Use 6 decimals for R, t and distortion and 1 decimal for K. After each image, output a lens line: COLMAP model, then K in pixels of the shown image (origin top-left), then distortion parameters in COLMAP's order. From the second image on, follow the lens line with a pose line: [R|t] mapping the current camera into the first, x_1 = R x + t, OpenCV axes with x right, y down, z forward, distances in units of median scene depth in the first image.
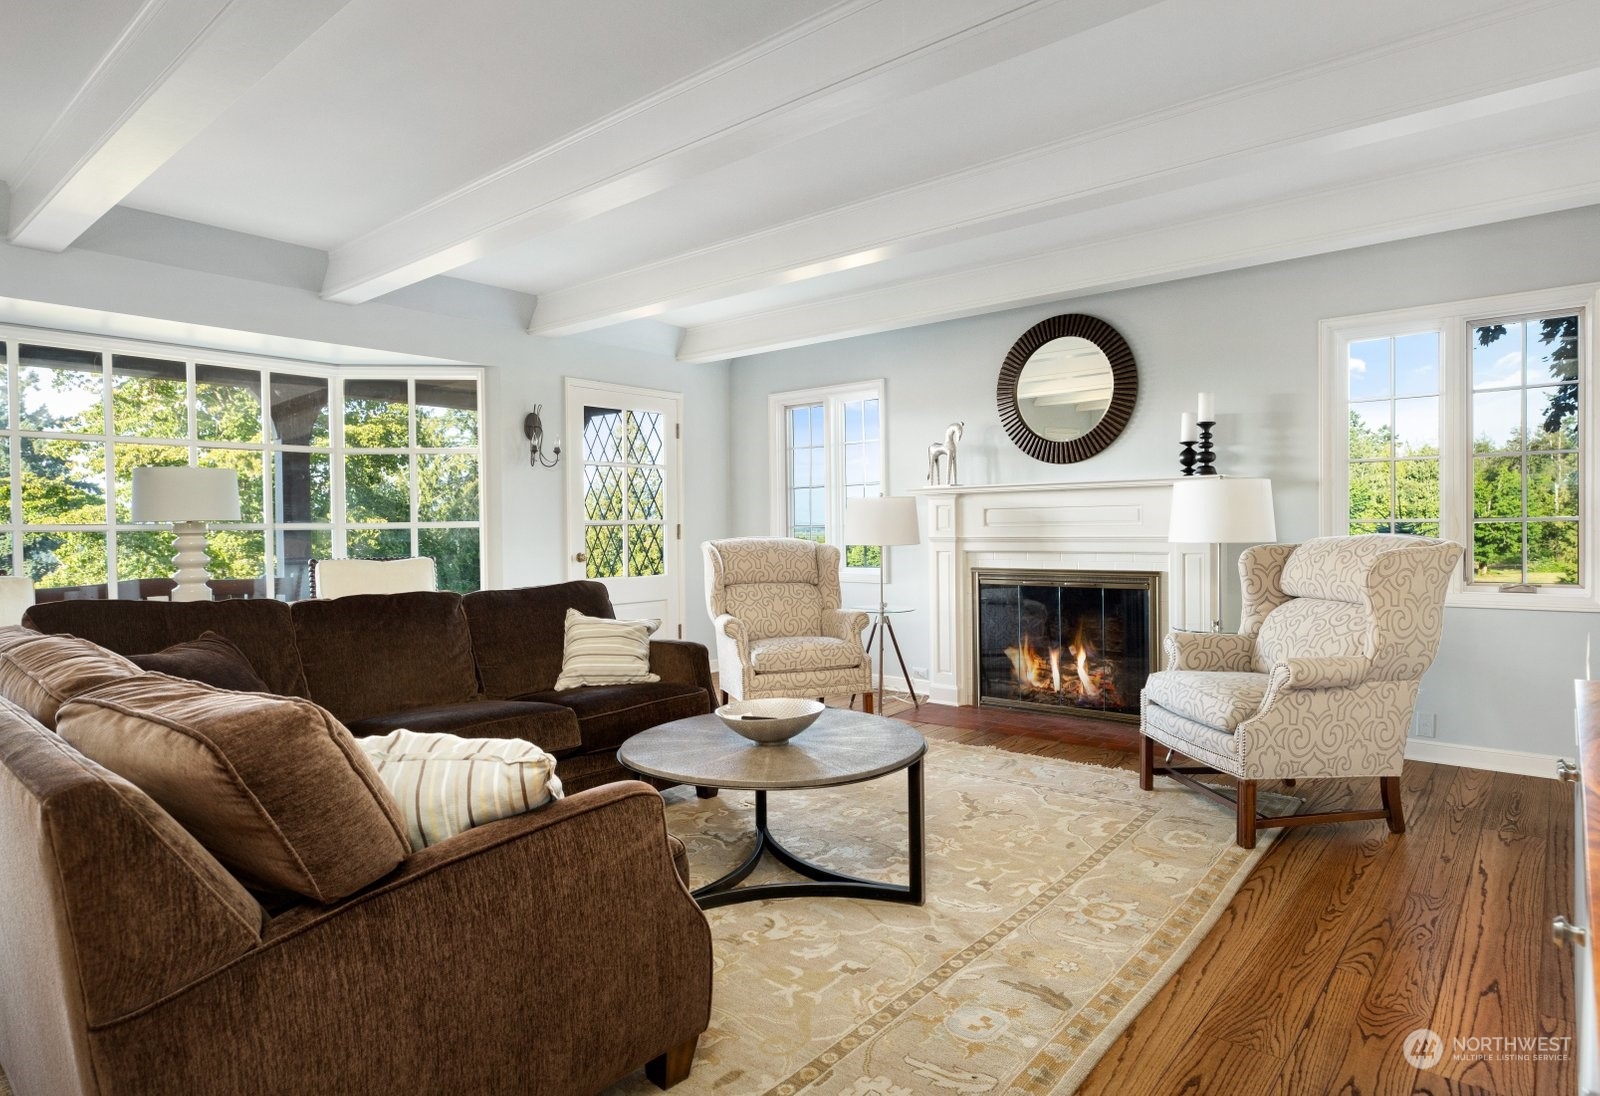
lens RADIAL K [[909.6, 0, 803.5], [0, 909.6, 552.1], [0, 0, 1]] dist [-0.005529, -0.000324]
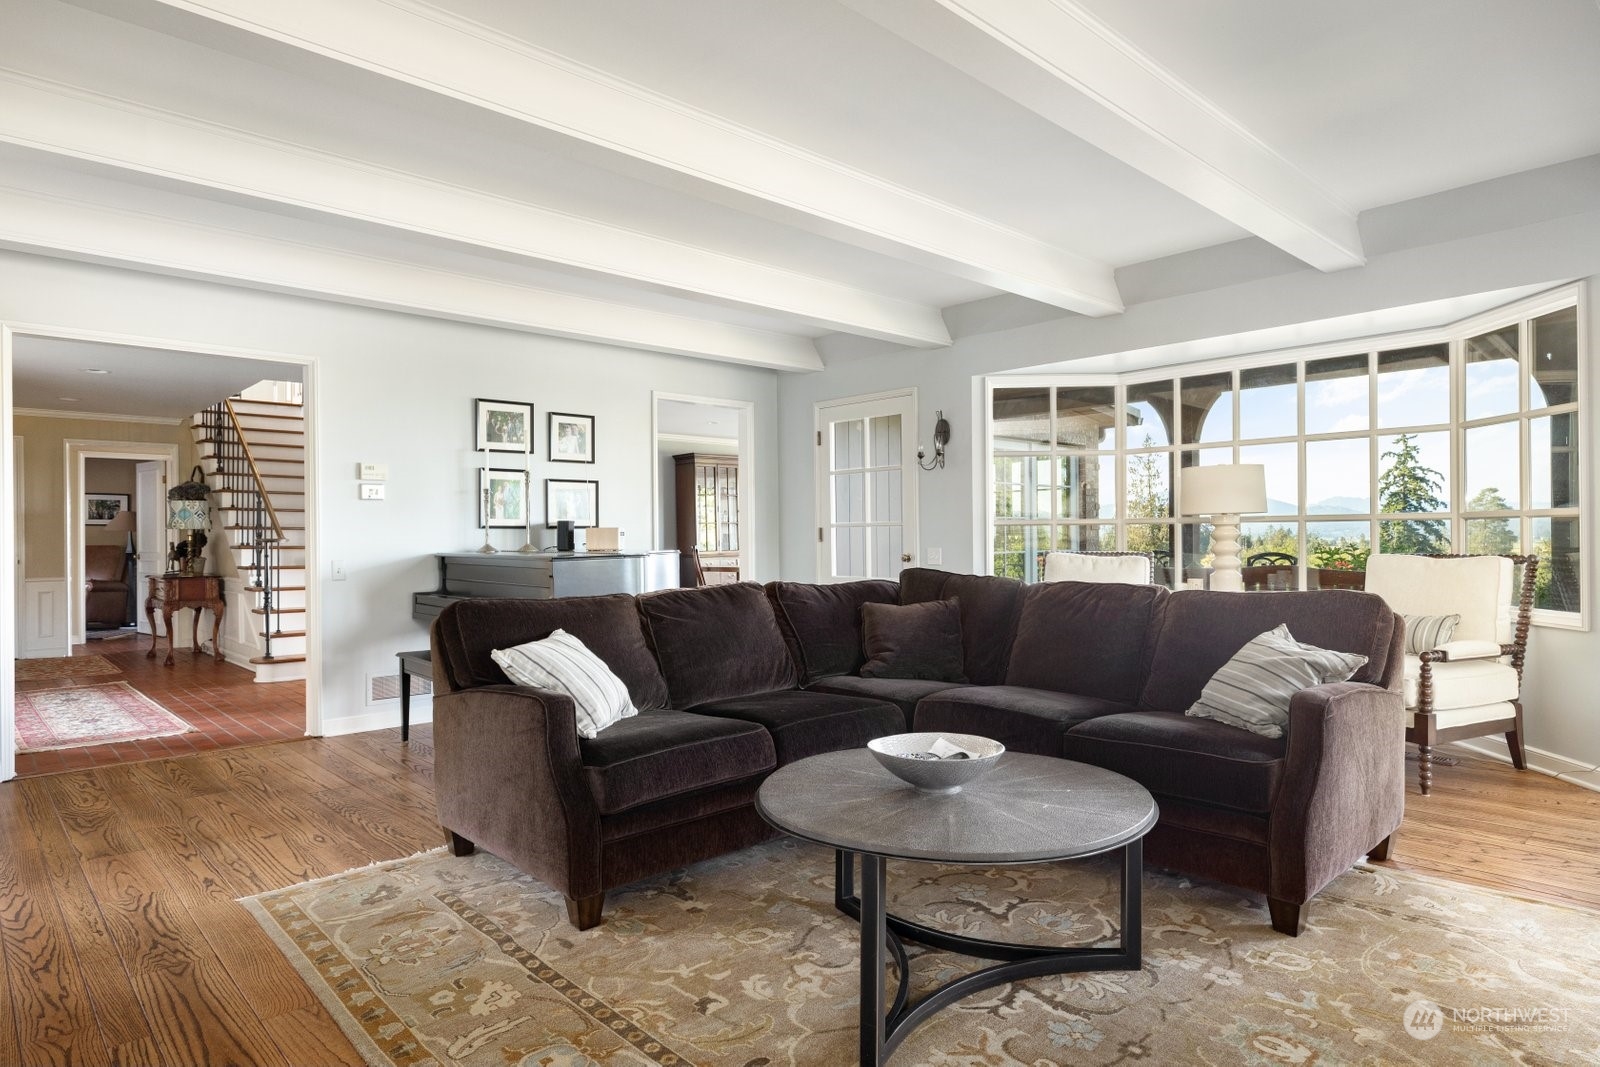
lens RADIAL K [[898.5, 0, 804.1], [0, 898.5, 528.0], [0, 0, 1]] dist [0.023145, -0.000224]
pose [[-0.122466, 0.002165, -0.992470, 1.312335], [-0.006444, 0.999975, 0.002977, -0.043003], [0.992452, 0.006760, -0.122449, 1.655286]]
